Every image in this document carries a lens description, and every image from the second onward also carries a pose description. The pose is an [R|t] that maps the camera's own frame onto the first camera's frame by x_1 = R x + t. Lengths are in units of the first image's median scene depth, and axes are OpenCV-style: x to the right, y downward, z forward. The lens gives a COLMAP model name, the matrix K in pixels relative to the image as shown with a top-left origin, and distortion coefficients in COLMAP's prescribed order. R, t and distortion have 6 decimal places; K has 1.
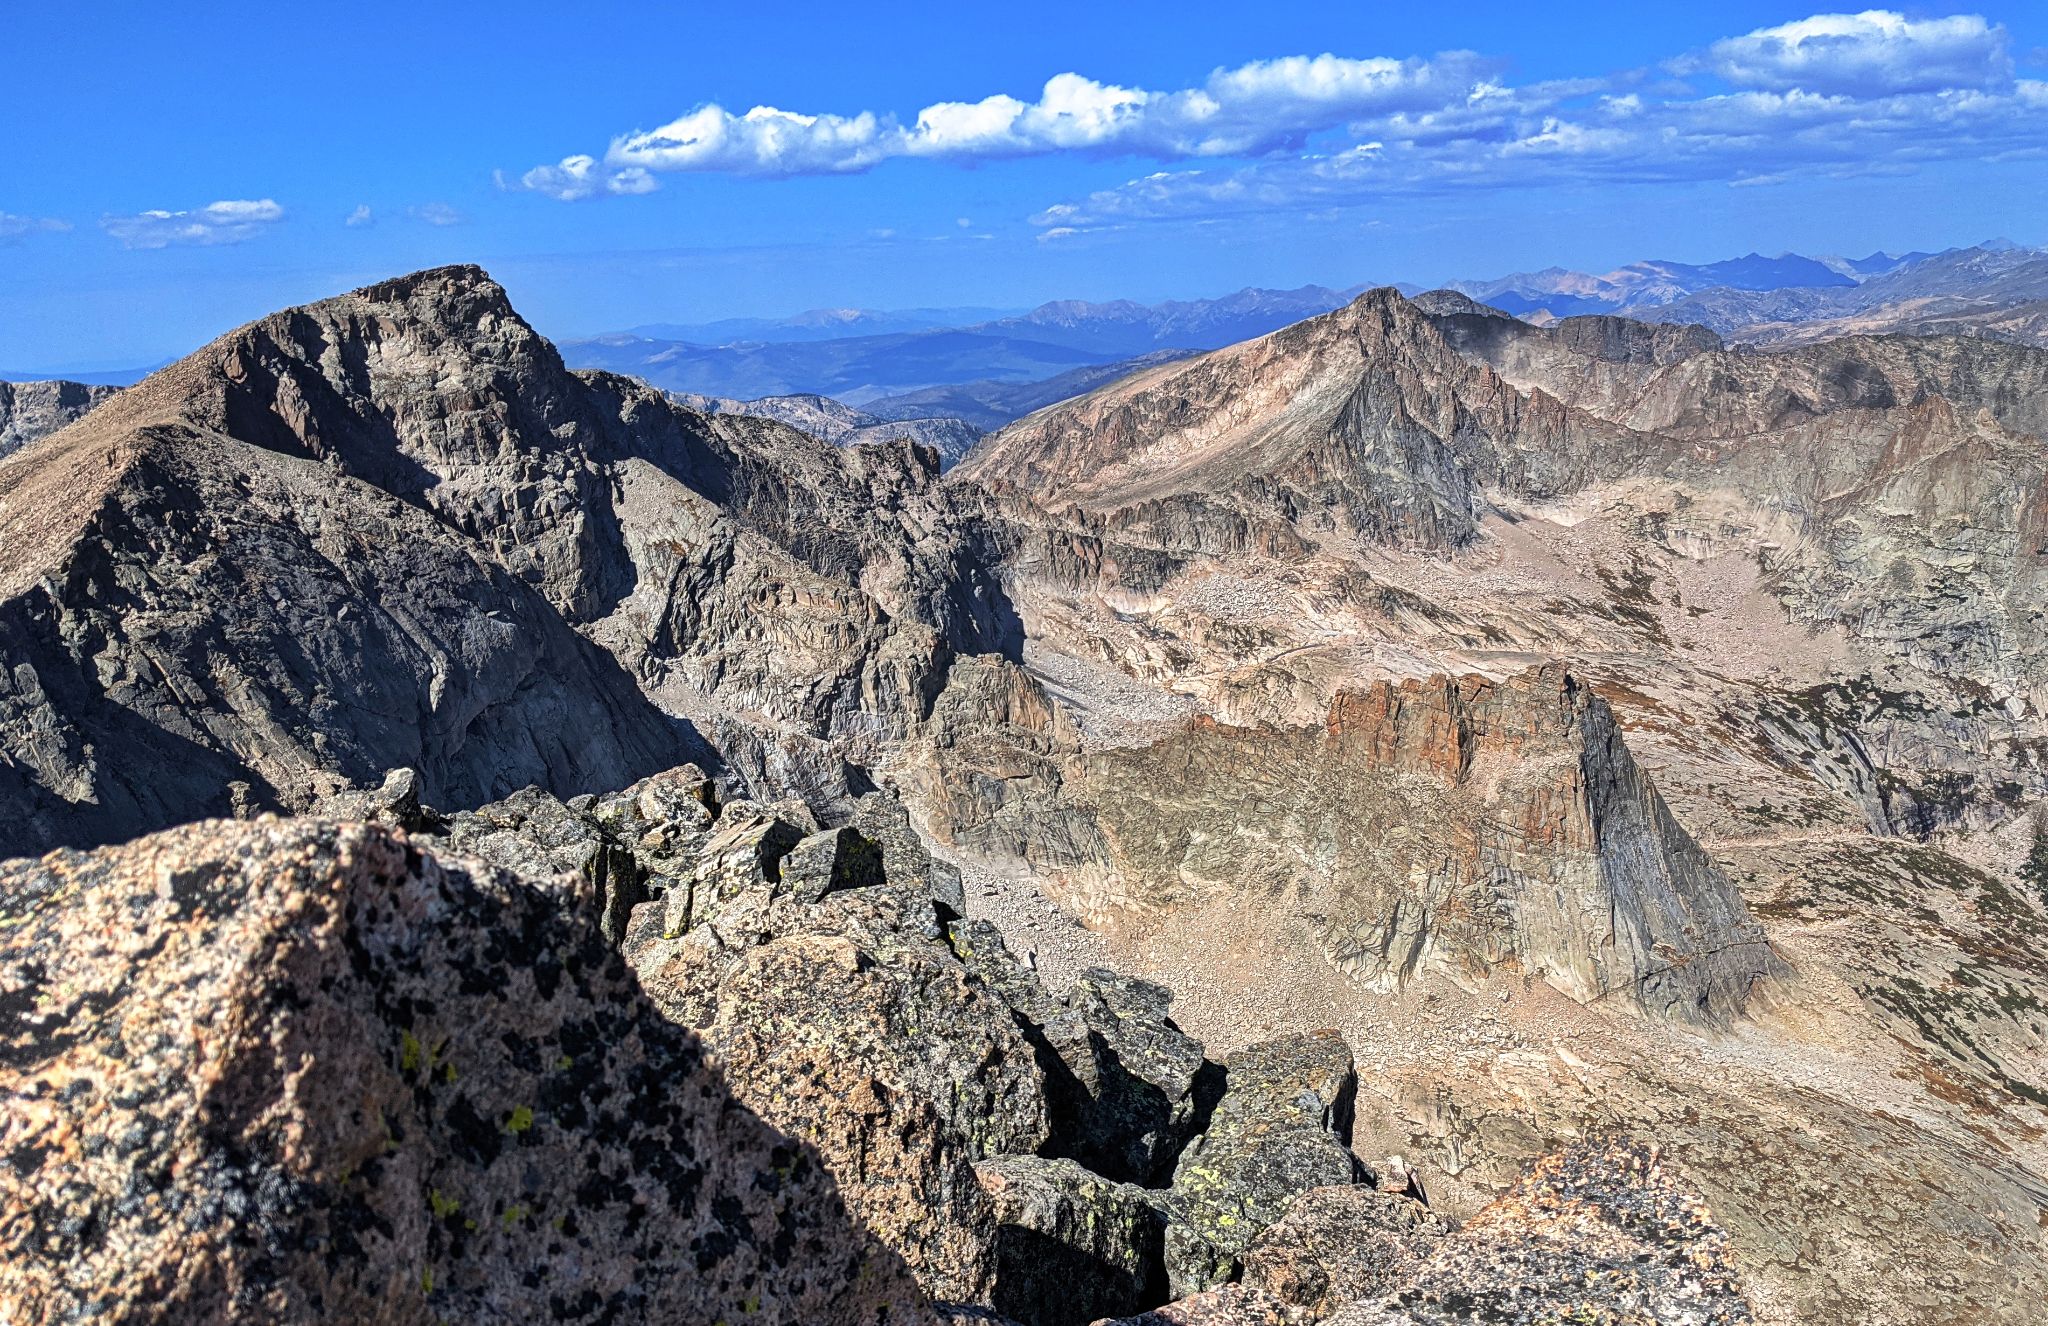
lens RADIAL K [[1843.5, 0, 1030.8], [0, 1843.5, 669.2], [0, 0, 1]] dist [0.050198, 0.004997]
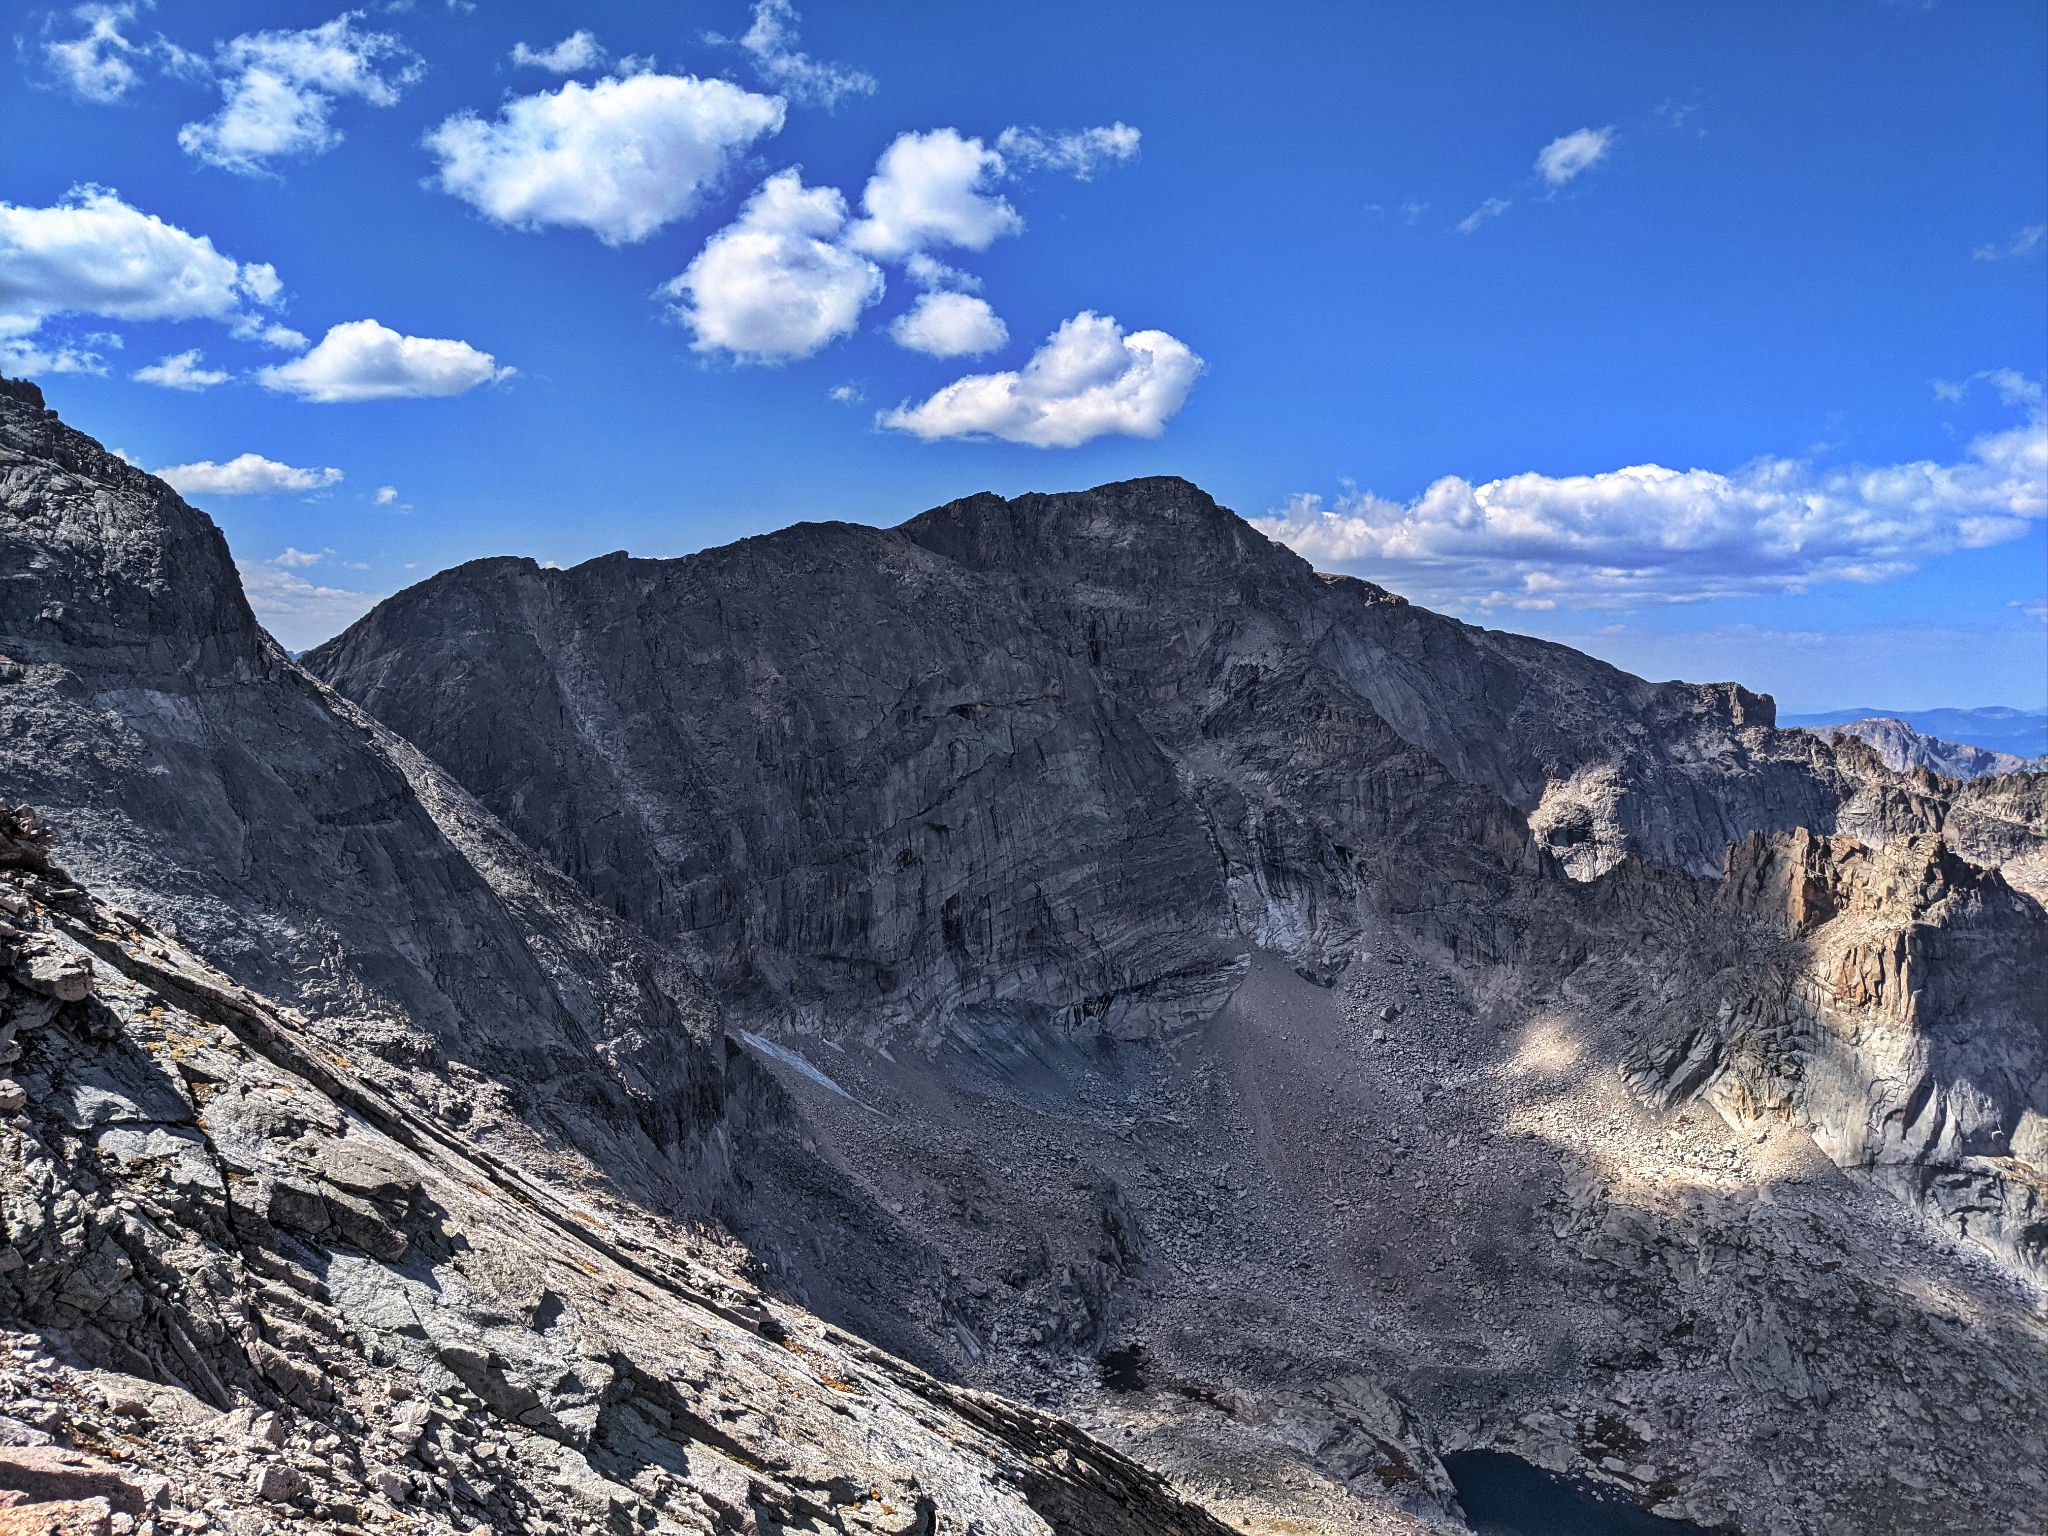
lens RADIAL K [[1608.6, 0, 1040.6], [0, 1608.6, 759.6], [0, 0, 1]] dist [0.012993, -0.026005]
pose [[0.690099, 0.099985, -0.716775, 0.287566], [-0.205504, 0.976715, -0.061612, 0.054424], [0.693924, 0.189819, 0.694577, 0.045887]]
